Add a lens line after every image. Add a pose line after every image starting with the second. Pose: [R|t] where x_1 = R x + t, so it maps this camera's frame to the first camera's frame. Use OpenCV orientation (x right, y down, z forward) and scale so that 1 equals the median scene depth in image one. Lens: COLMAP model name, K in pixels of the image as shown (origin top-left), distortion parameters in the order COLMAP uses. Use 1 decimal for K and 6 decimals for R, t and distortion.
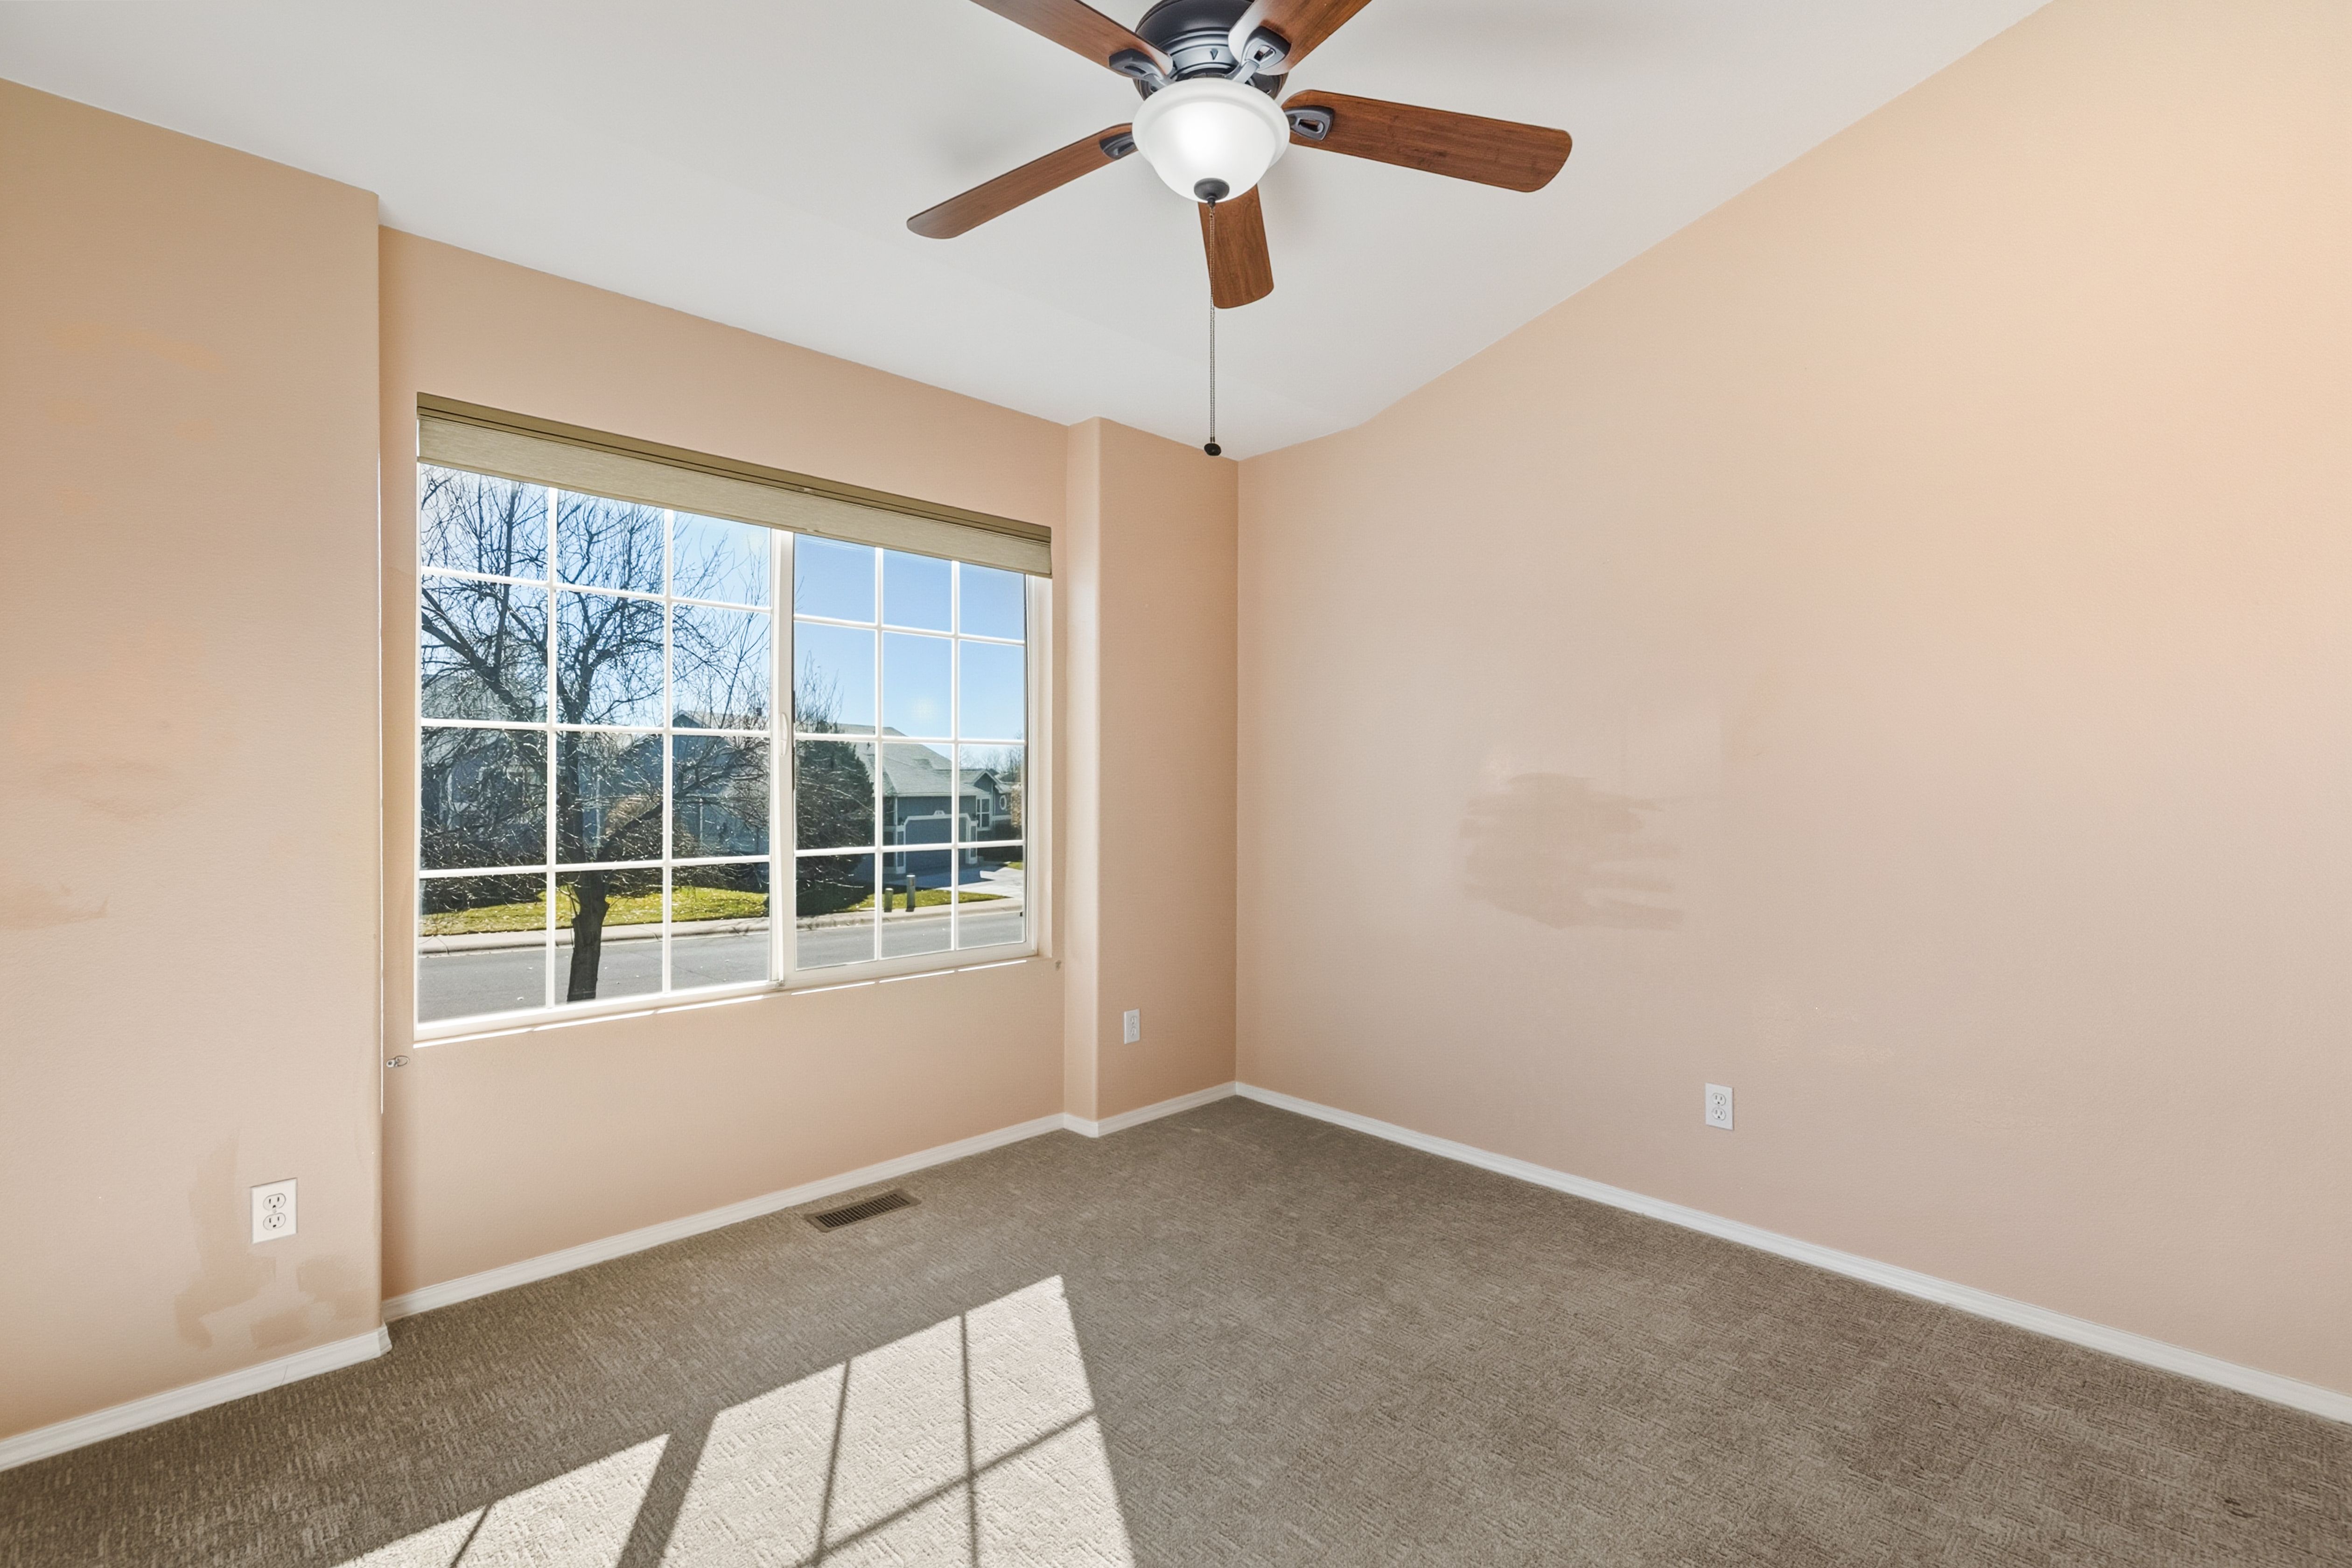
lens RADIAL K [[1072.5, 0, 1174.6], [0, 1072.5, 789.2], [0, 0, 1]] dist [0.013771, -0.000526]
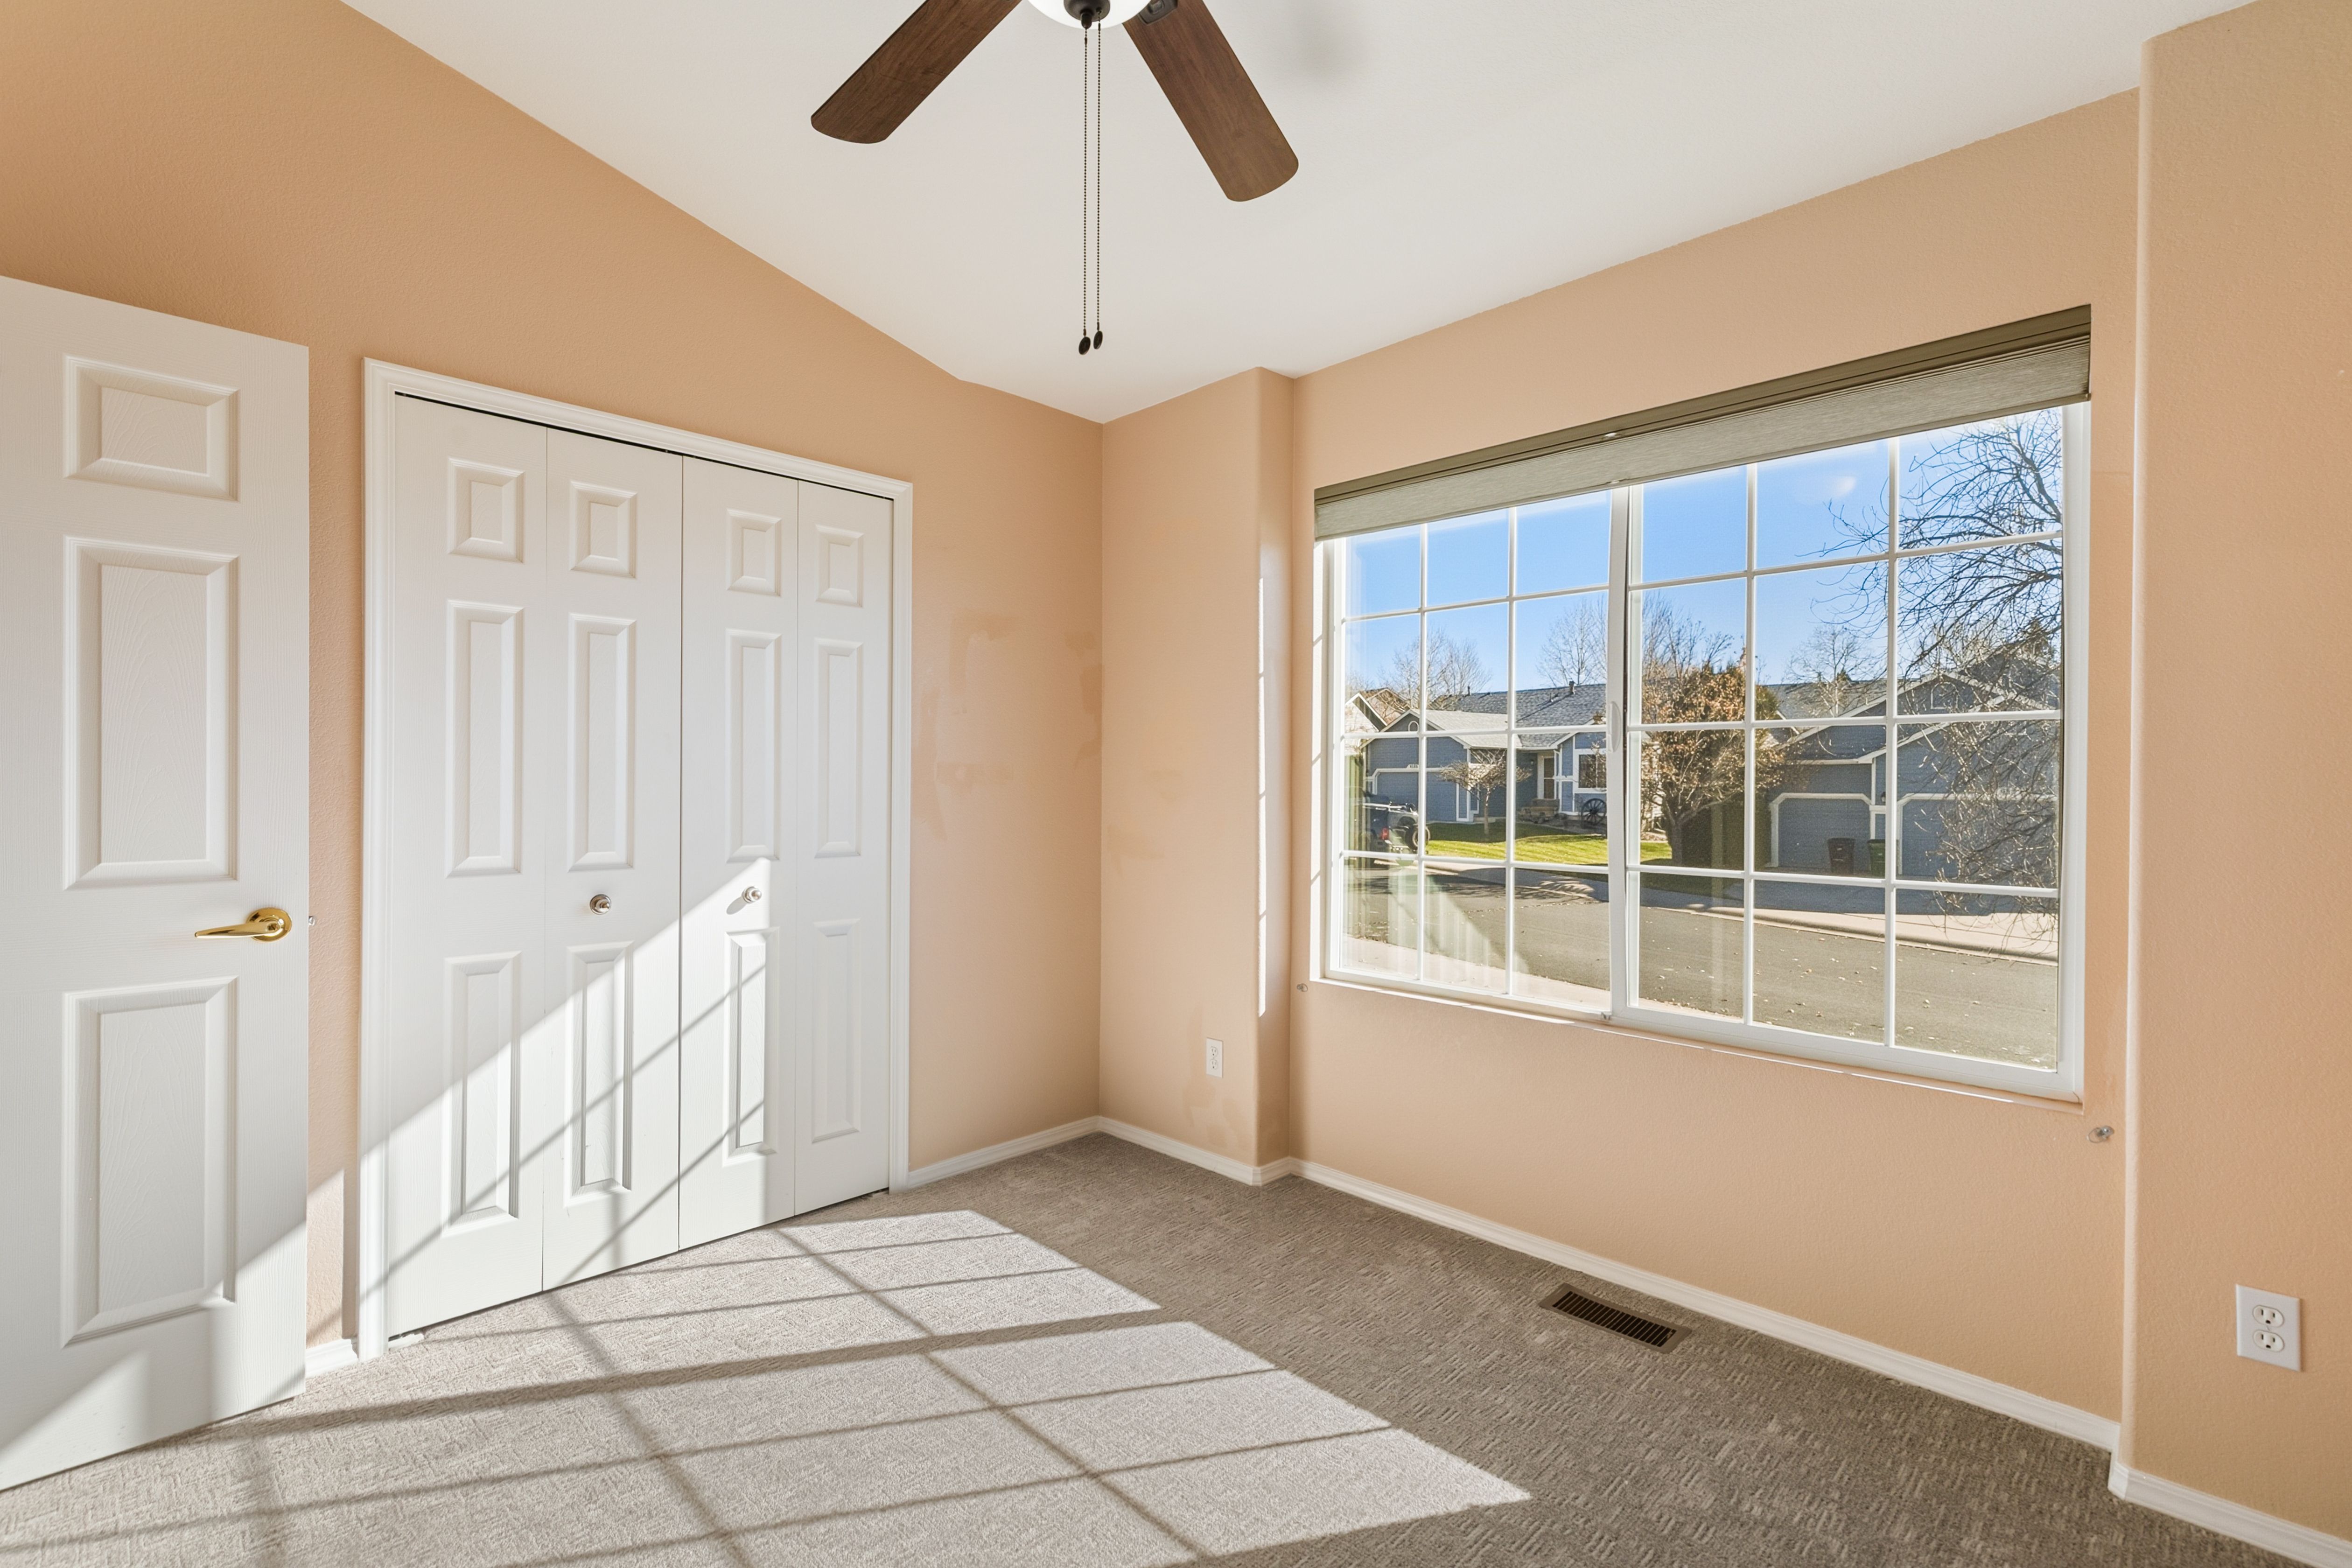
lens RADIAL K [[1072.5, 0, 1174.6], [0, 1072.5, 789.2], [0, 0, 1]] dist [0.013771, -0.000526]
pose [[0.015066, 0.009788, -0.999839, 0.519403], [-0.008263, 0.999919, 0.009664, -0.007543], [0.999852, 0.008117, 0.015146, 0.676668]]
